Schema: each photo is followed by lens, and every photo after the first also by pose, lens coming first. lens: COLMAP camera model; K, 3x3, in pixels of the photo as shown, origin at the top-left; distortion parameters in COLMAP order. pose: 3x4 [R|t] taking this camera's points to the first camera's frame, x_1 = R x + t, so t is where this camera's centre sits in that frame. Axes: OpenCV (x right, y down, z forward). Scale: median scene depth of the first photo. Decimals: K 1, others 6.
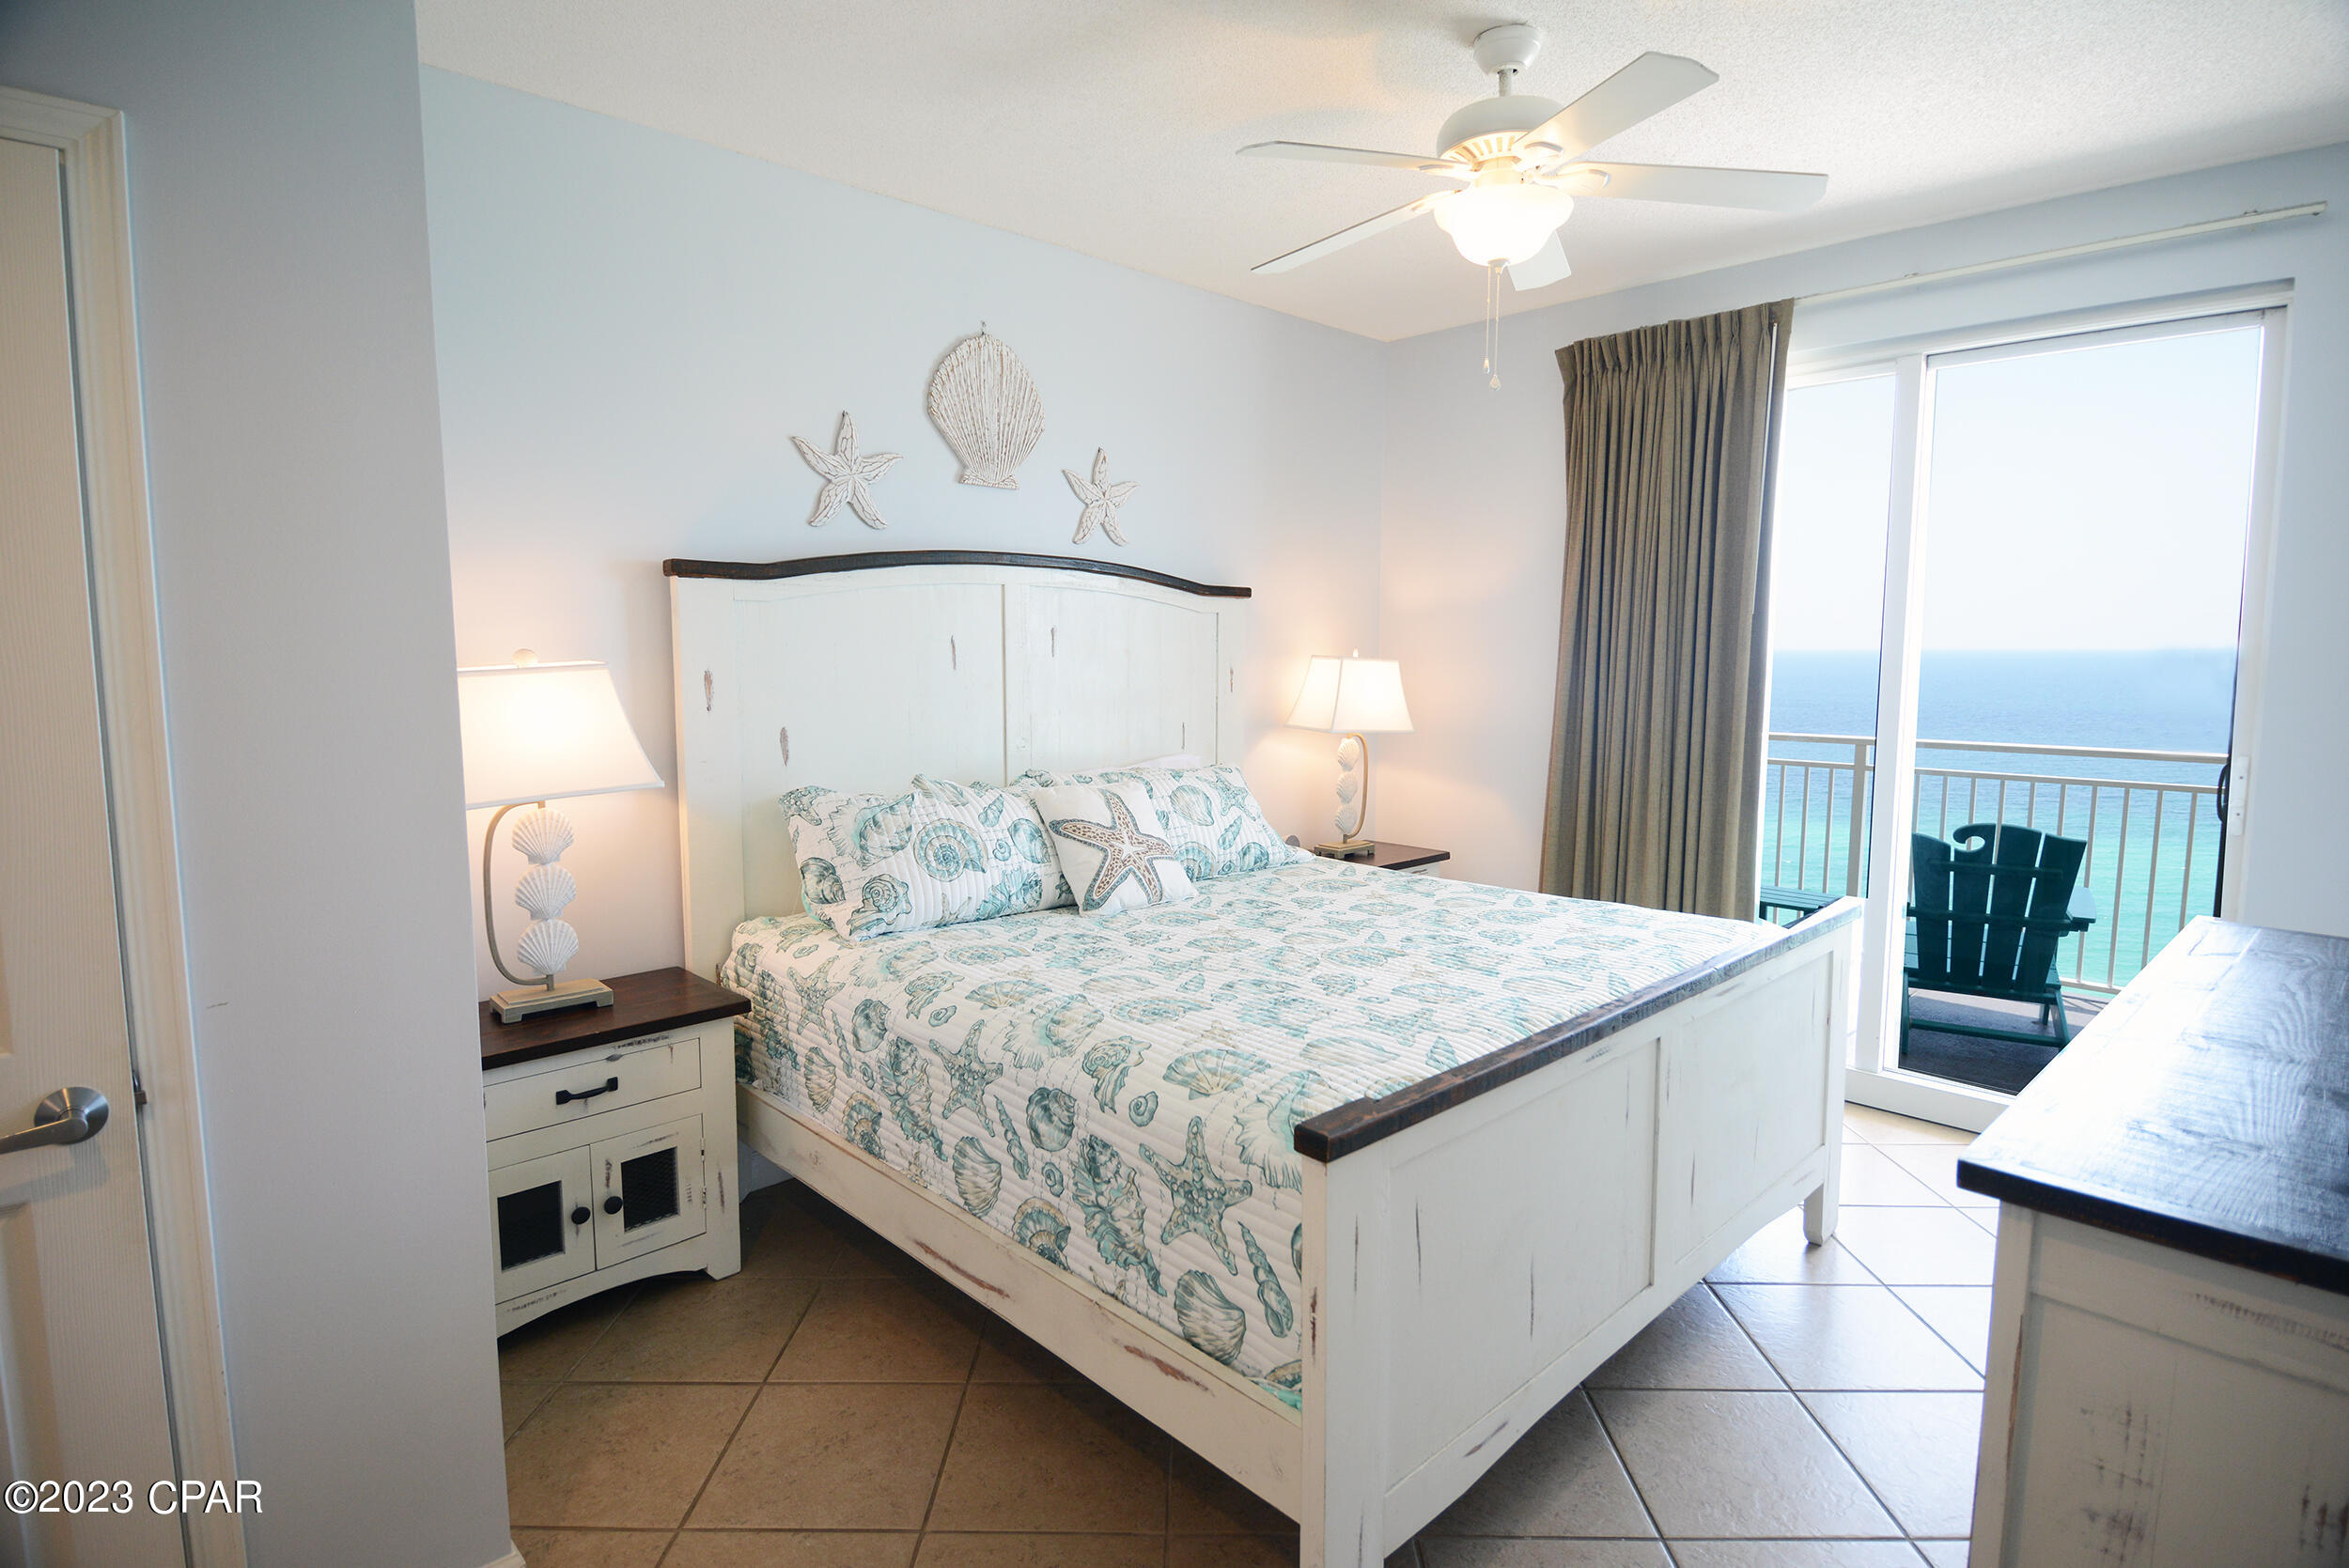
lens RADIAL K [[1216.0, 0, 1179.6], [0, 1216.0, 773.0], [0, 0, 1]] dist [0.058096, -0.056736]
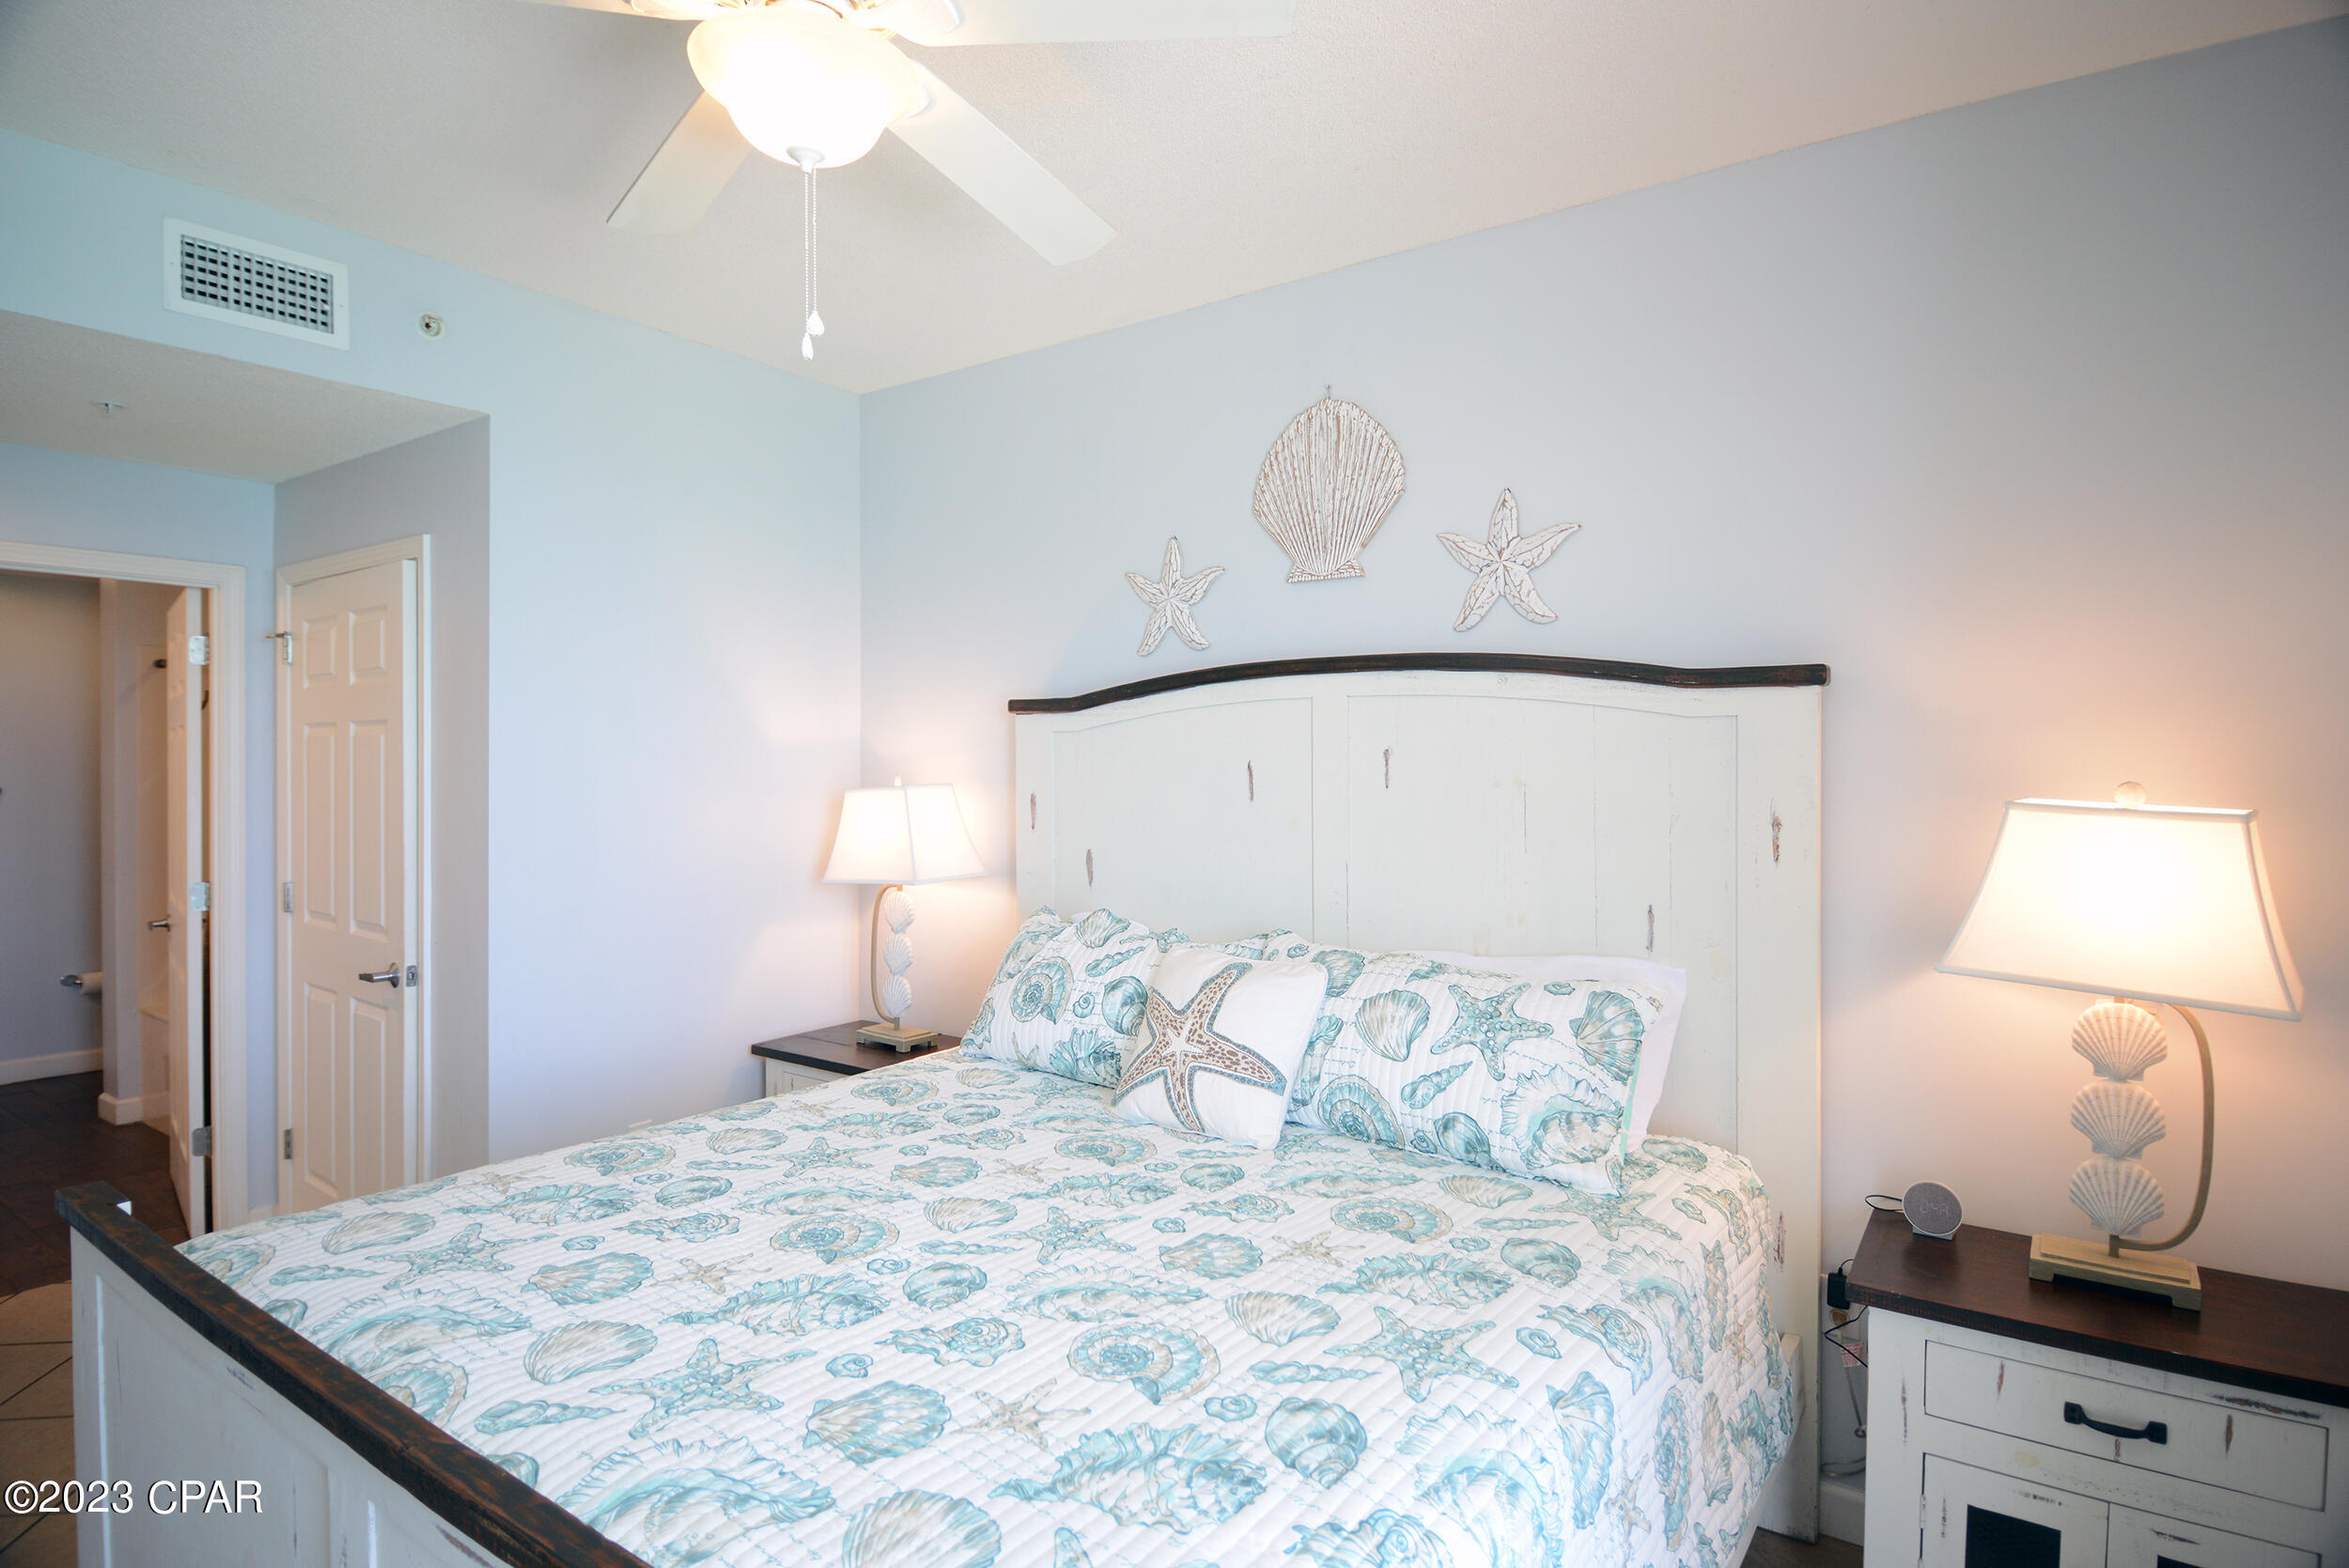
lens RADIAL K [[1216.0, 0, 1179.6], [0, 1216.0, 773.0], [0, 0, 1]] dist [0.058096, -0.056736]
pose [[0.179437, 0.006270, -0.983750, 0.763414], [-0.104611, 0.994432, -0.012743, -0.103546], [0.978192, 0.105197, 0.179093, 0.936864]]
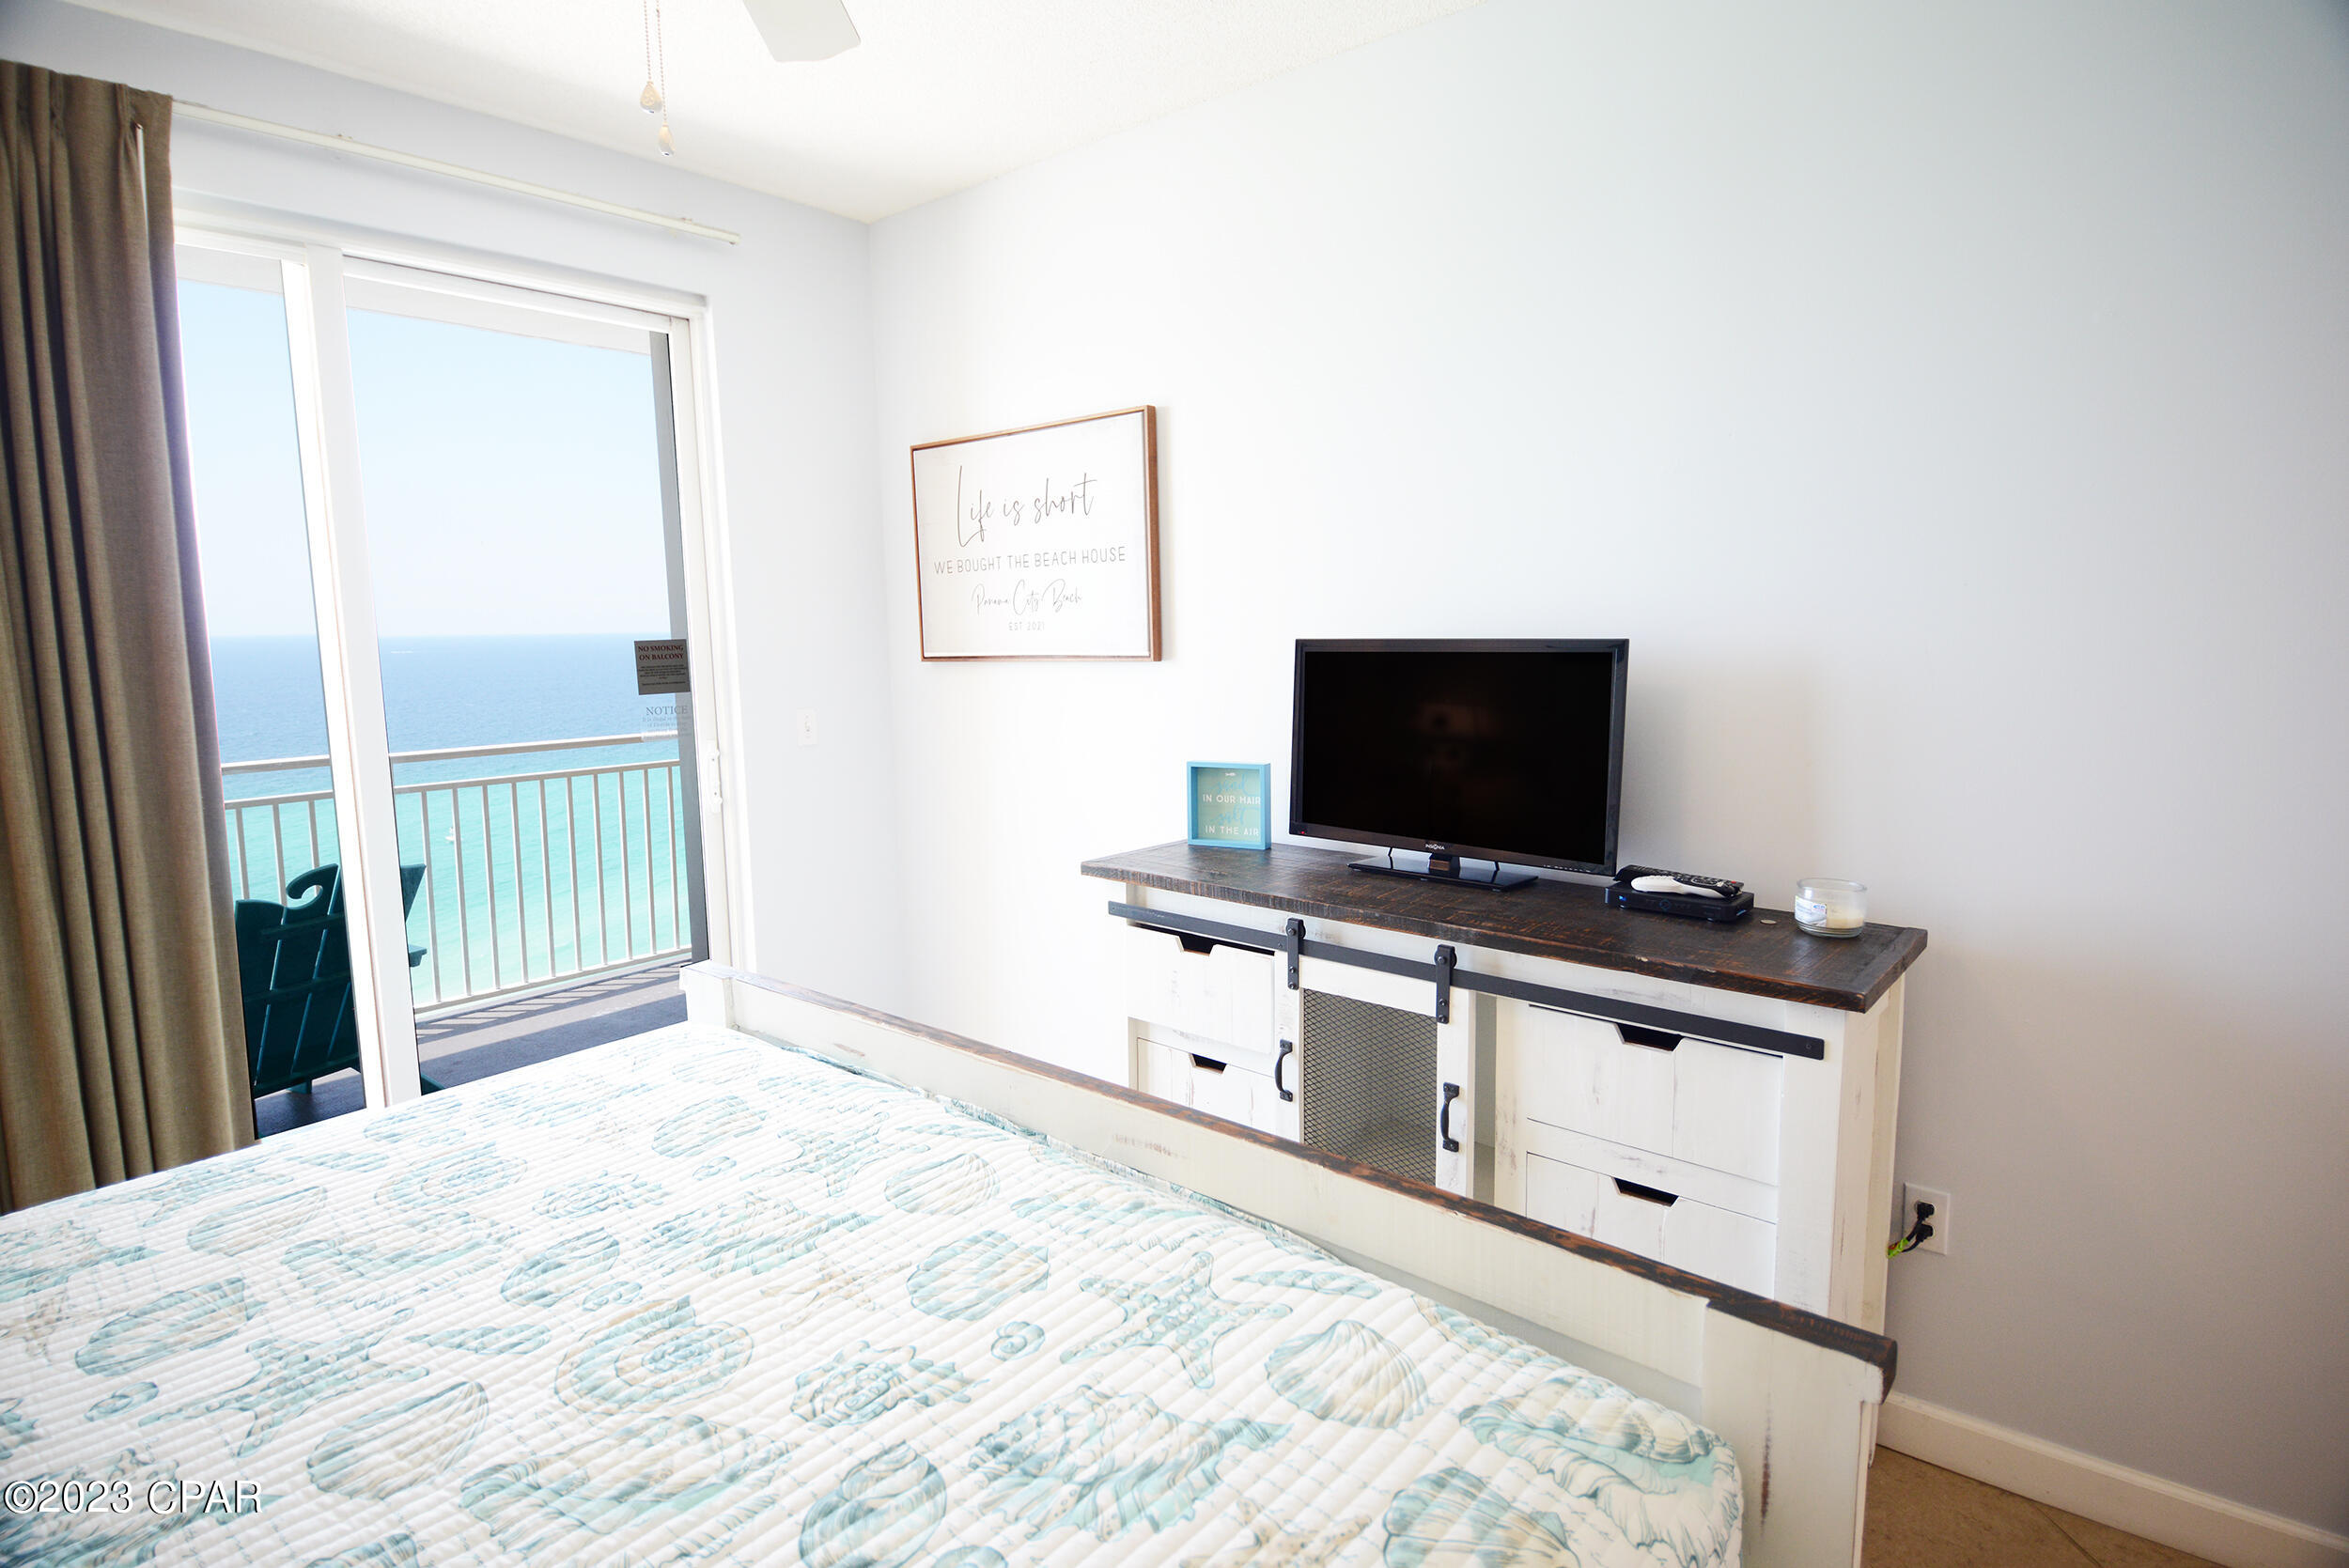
lens RADIAL K [[1216.0, 0, 1179.6], [0, 1216.0, 773.0], [0, 0, 1]] dist [0.058096, -0.056736]
pose [[-0.102149, -0.123926, 0.987020, -0.259793], [0.118229, 0.983665, 0.135741, -0.088404], [-0.987718, 0.130560, -0.085829, 0.742521]]
